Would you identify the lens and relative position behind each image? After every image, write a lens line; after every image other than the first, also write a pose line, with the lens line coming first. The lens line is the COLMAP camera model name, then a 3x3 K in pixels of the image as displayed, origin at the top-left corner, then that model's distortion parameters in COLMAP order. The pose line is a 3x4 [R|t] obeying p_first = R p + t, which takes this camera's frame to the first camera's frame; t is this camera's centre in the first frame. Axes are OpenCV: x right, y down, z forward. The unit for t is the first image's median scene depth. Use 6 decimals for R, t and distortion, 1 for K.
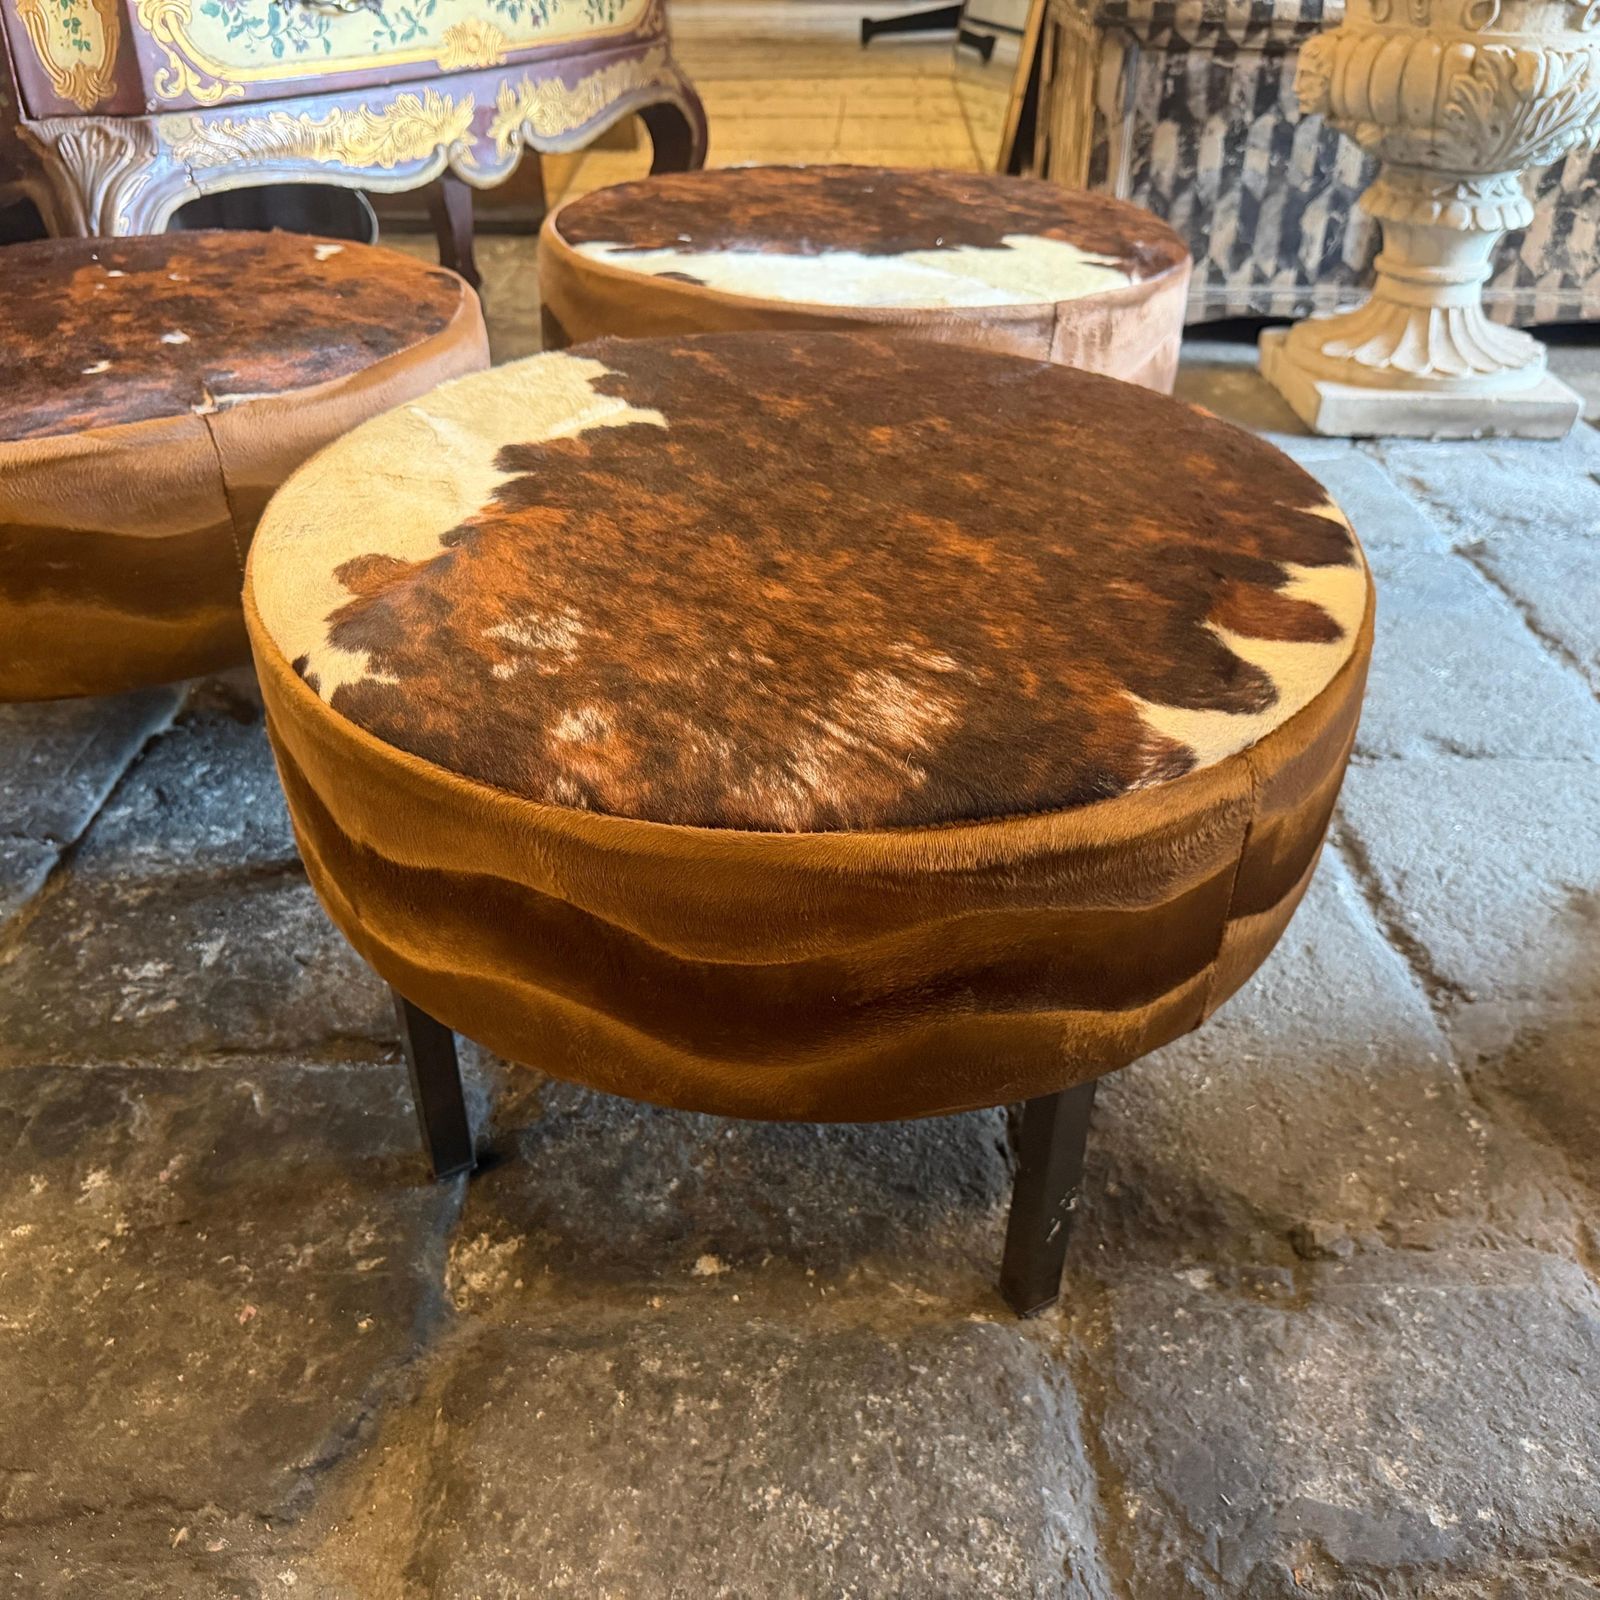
lens RADIAL K [[1545.1, 0, 795.2], [0, 1545.1, 791.4], [0, 0, 1]] dist [0.001054, 0.000079]
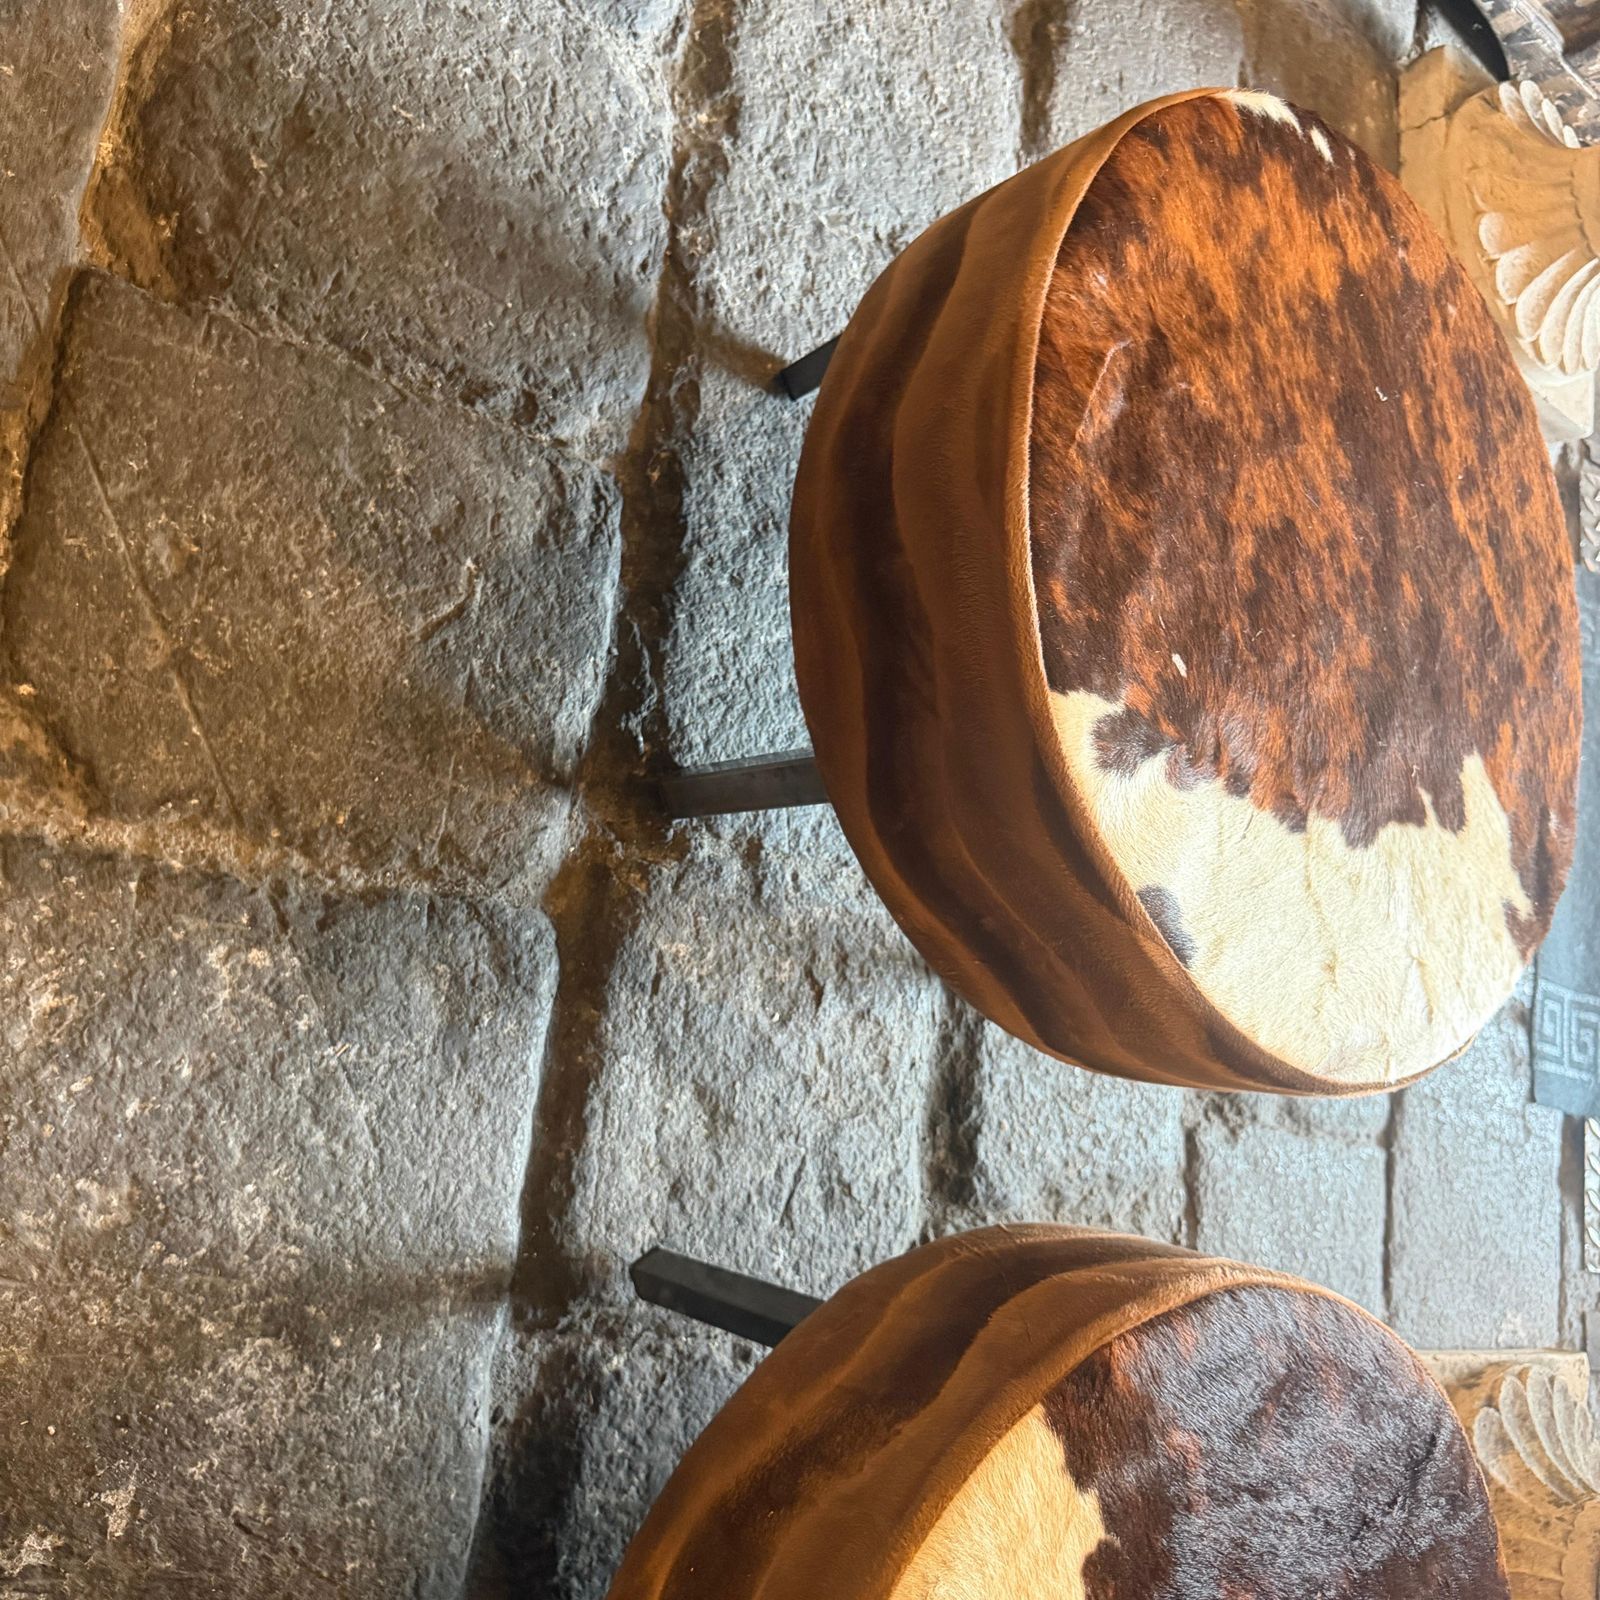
lens RADIAL K [[1504.7, 0, 800.0], [0, 1504.7, 800.0], [0, 0, 1]] dist [0.105702, -0.193676]
pose [[0.785274, 0.211857, 0.581774, -0.584728], [-0.577261, 0.590261, 0.564235, -0.648169], [-0.223861, -0.778915, 0.585814, 0.734272]]
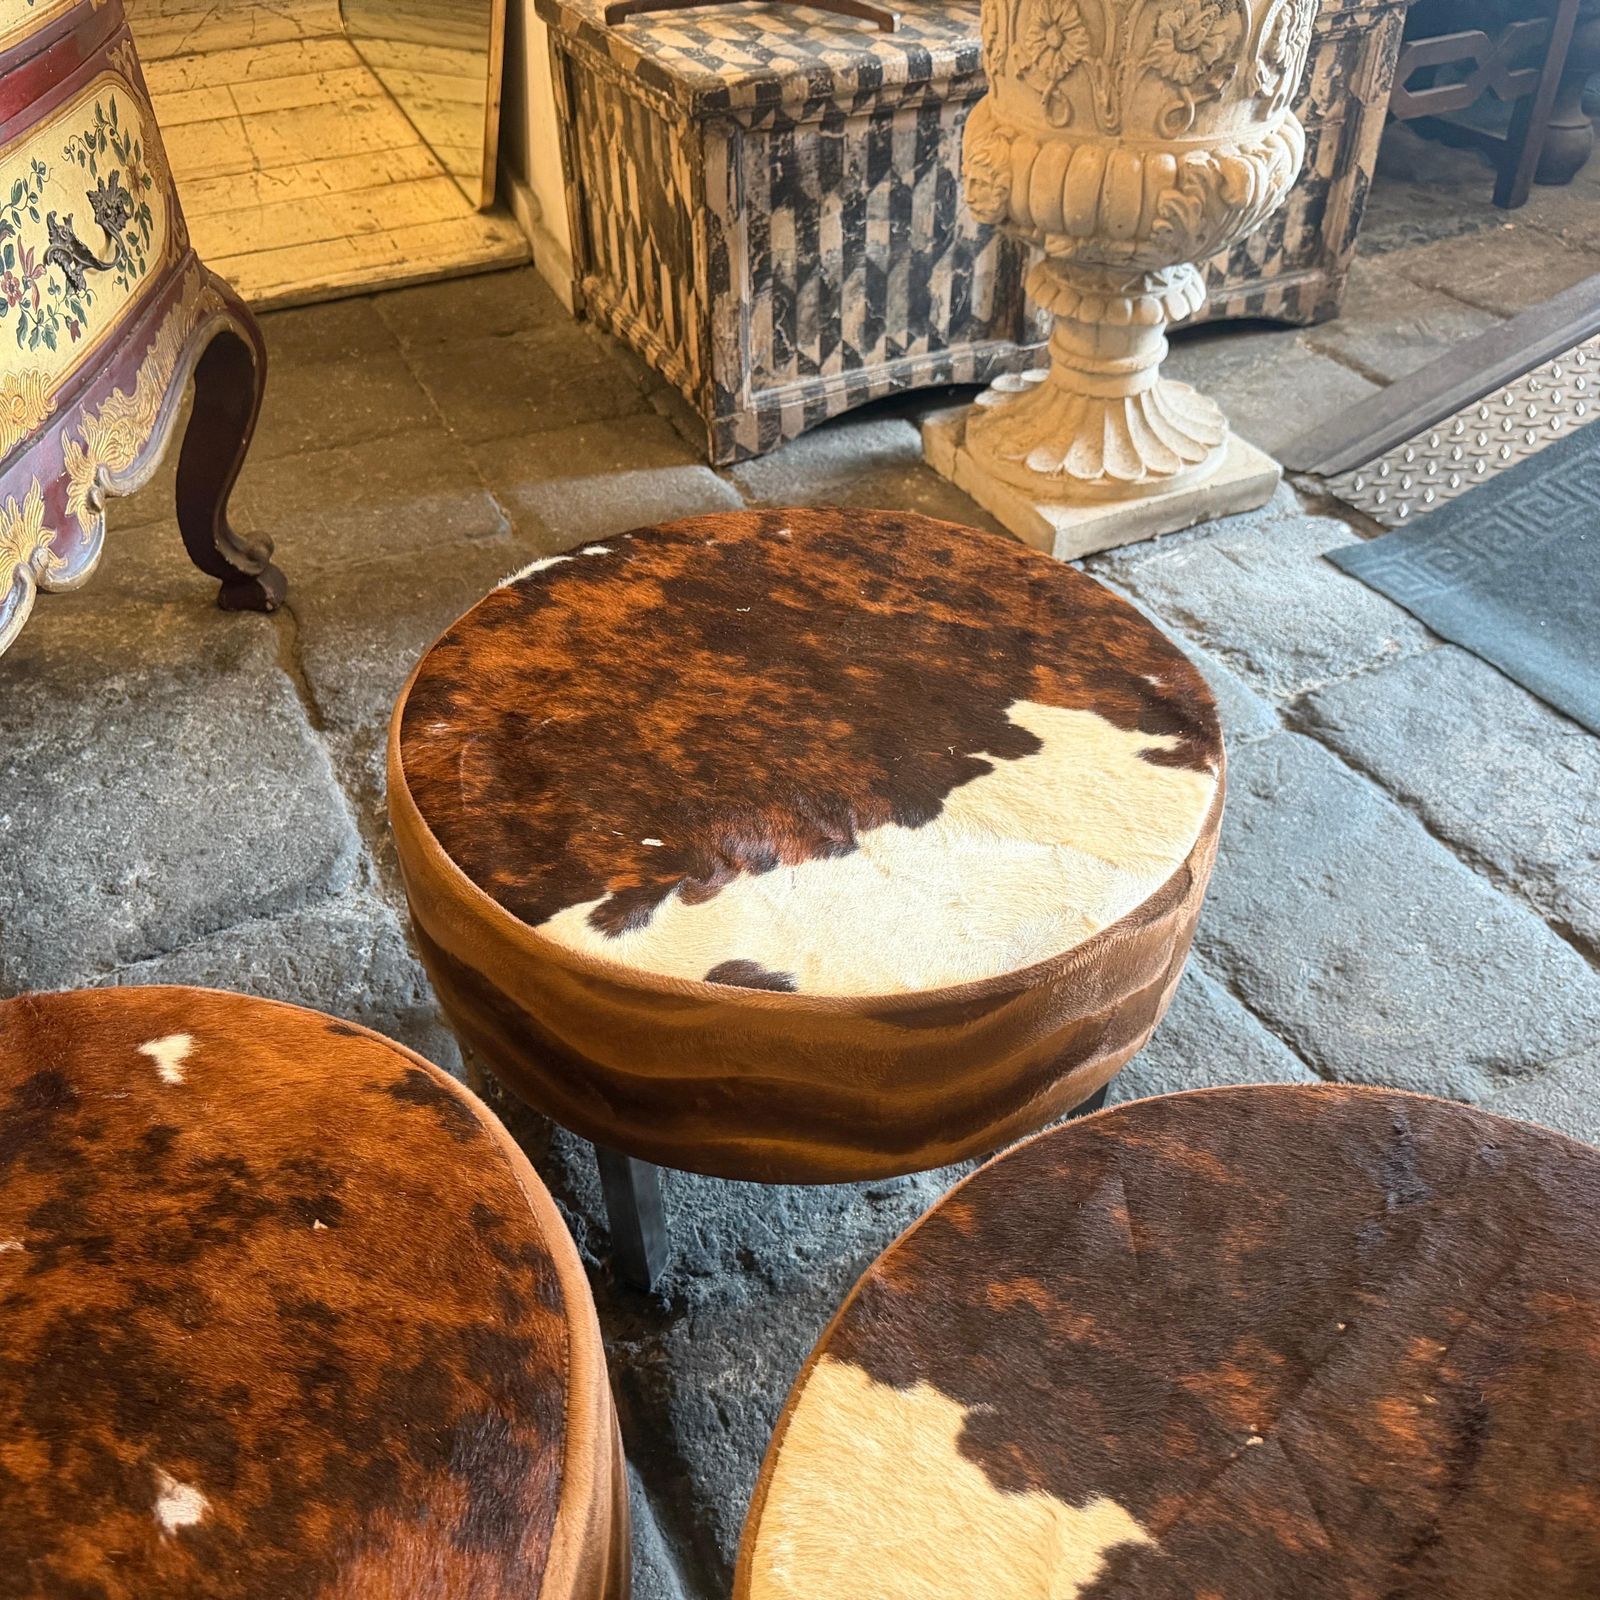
lens RADIAL K [[1510.3, 0, 795.1], [0, 1510.3, 805.2], [0, 0, 1]] dist [0.135179, -0.266587]
pose [[0.894005, -0.302114, 0.330880, -0.276481], [0.248609, 0.948847, 0.194636, -0.564213], [-0.372757, -0.091746, 0.923382, 0.347765]]
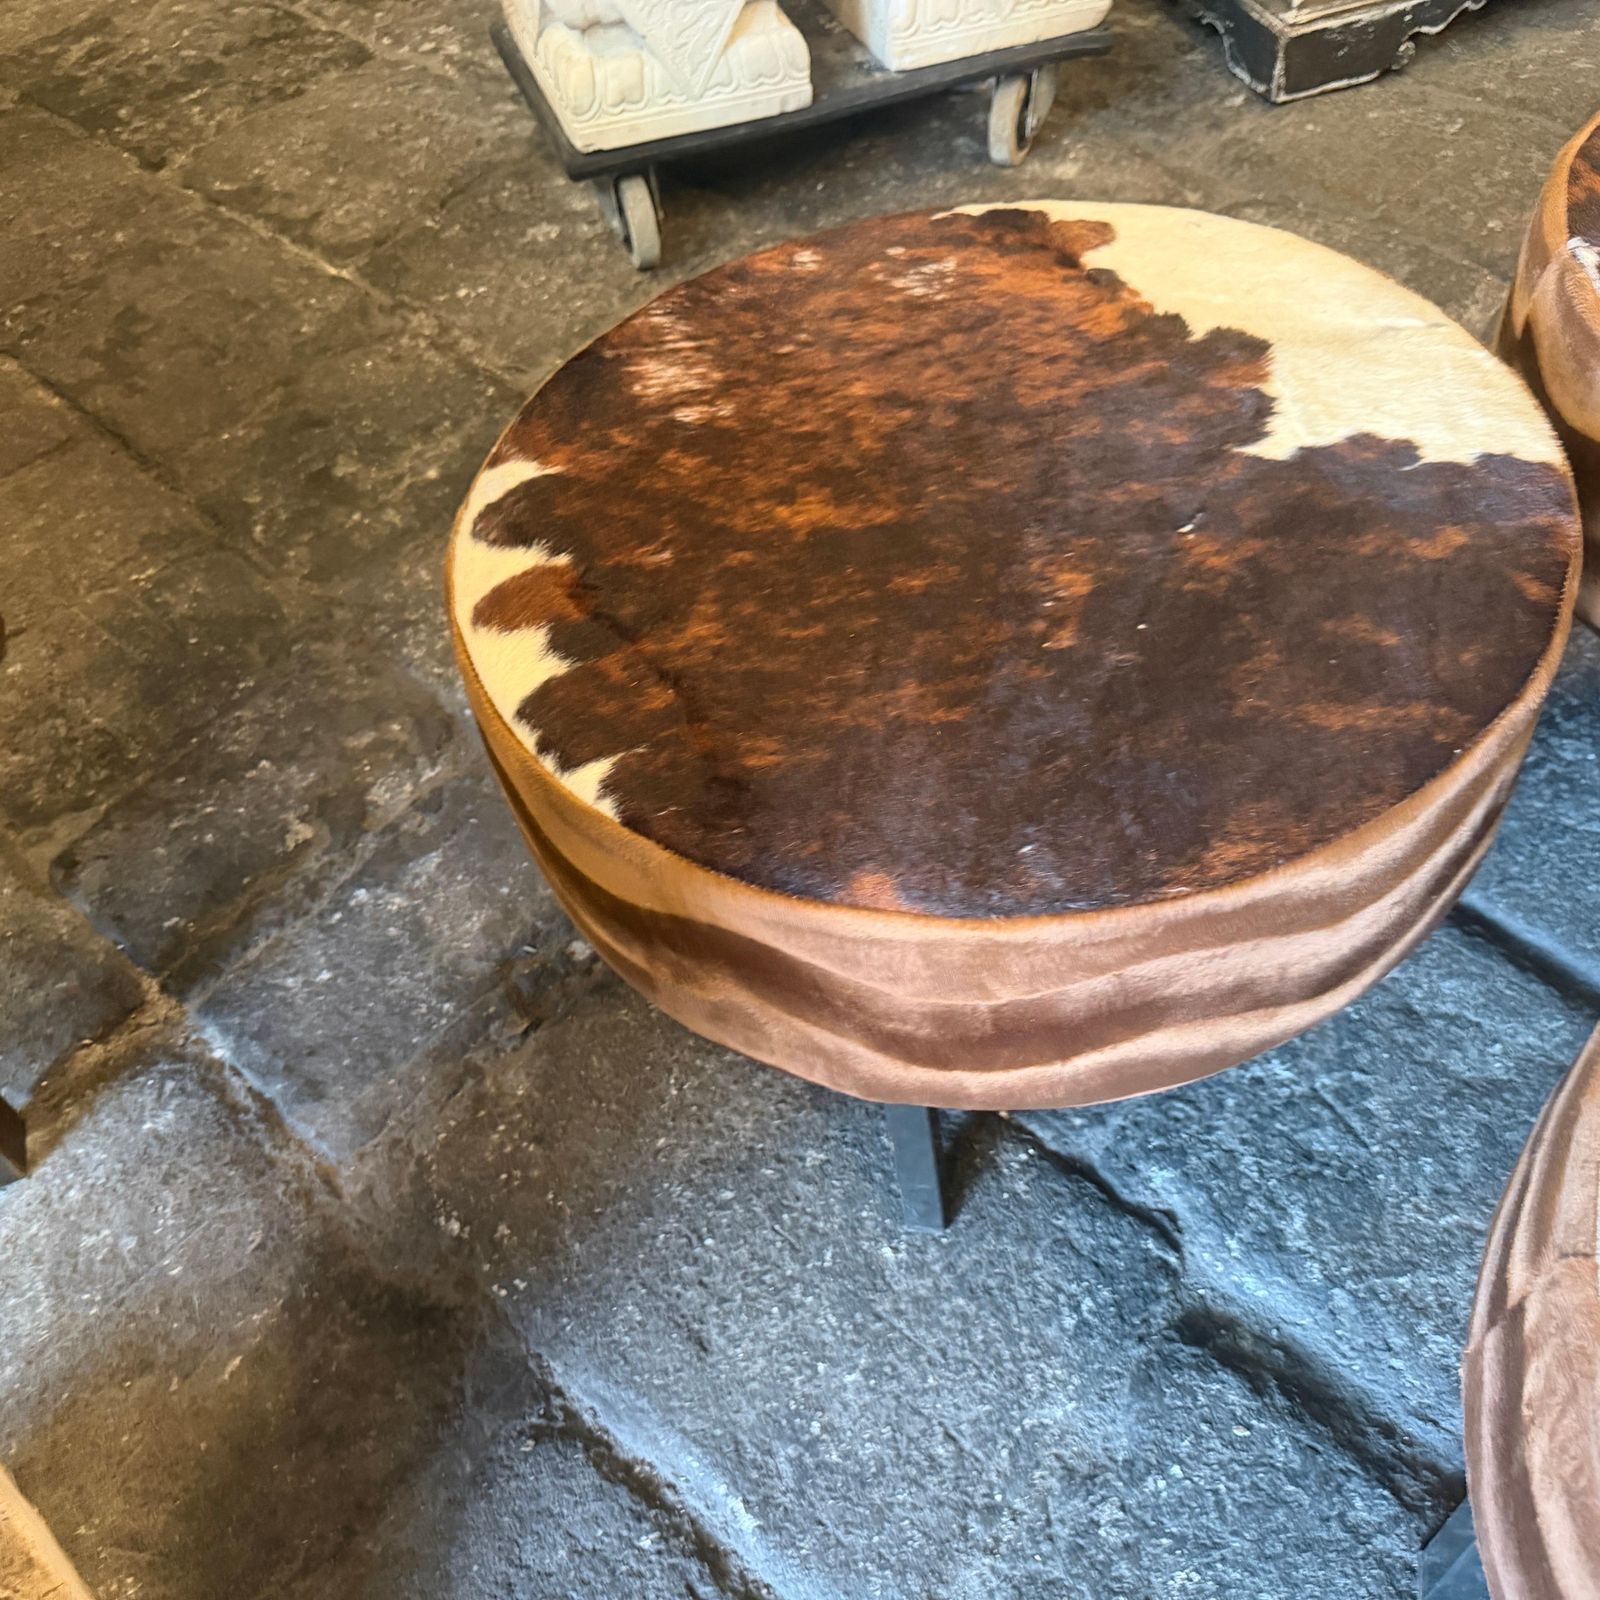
lens RADIAL K [[1510.3, 0, 795.1], [0, 1510.3, 805.2], [0, 0, 1]] dist [0.135179, -0.266587]
pose [[-0.690249, 0.592008, -0.416033, 0.443946], [-0.322437, 0.263067, 0.909302, -0.694153], [0.647758, 0.761789, 0.009304, 0.761457]]
